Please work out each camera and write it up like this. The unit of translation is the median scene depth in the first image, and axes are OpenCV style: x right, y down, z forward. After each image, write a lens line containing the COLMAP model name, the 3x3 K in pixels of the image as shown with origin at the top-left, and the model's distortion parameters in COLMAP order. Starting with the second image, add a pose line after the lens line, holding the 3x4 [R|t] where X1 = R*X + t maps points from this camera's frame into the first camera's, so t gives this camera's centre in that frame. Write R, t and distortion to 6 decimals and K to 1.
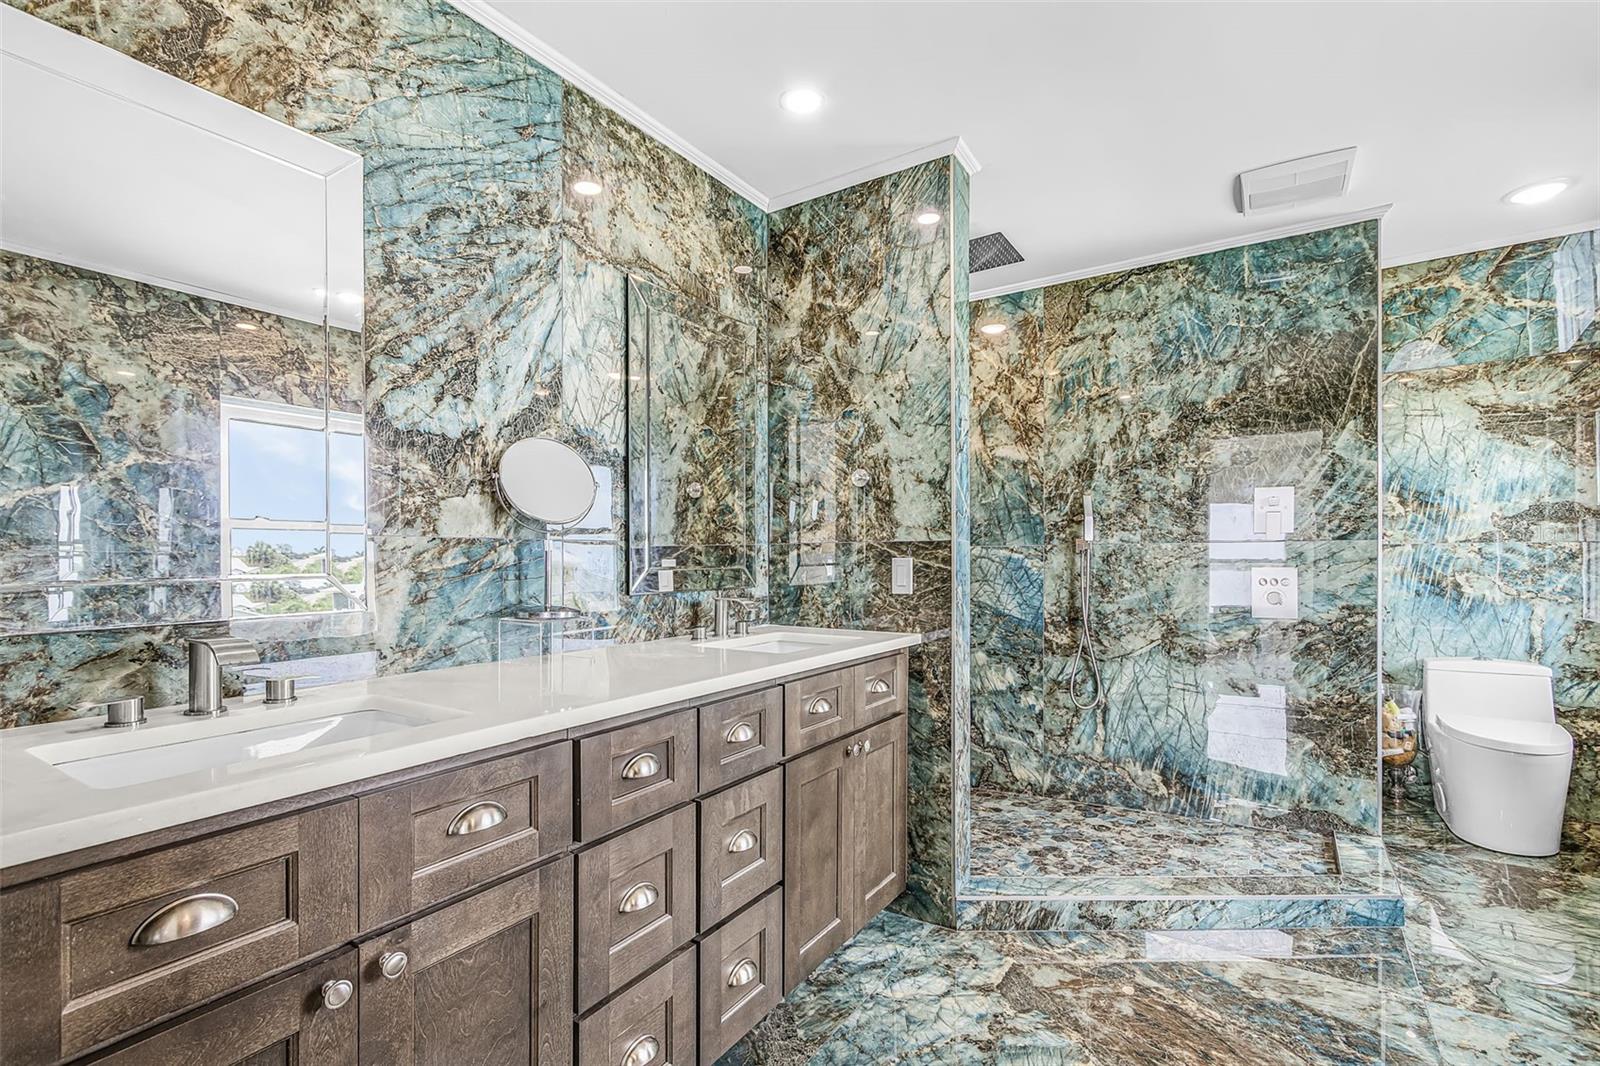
lens RADIAL K [[752.4, 0, 780.0], [0, 752.4, 559.4], [0, 0, 1]] dist [0.006479, -0.002102]
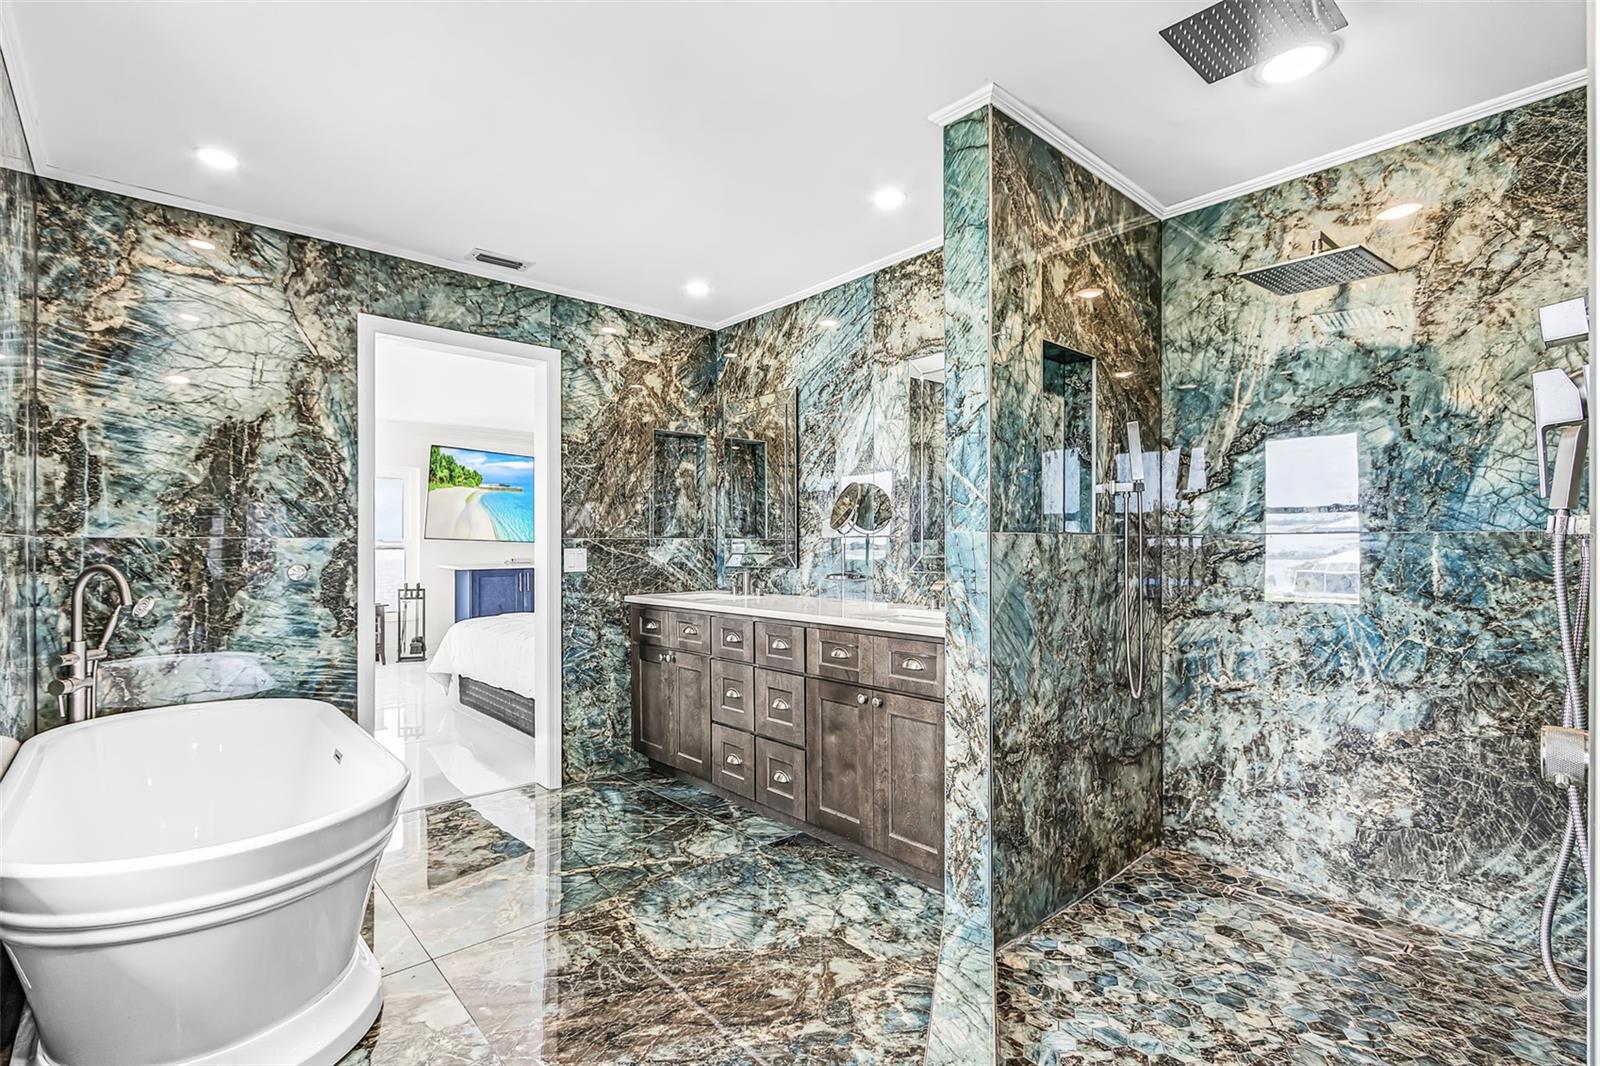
lens RADIAL K [[752.4, 0, 799.4], [0, 752.4, 537.1], [0, 0, 1]] dist [0.006479, -0.002102]
pose [[-0.262051, -0.002162, -0.965052, 1.410749], [0.001492, 0.999995, -0.002645, -0.020930], [0.965053, -0.002133, -0.262047, 1.267224]]
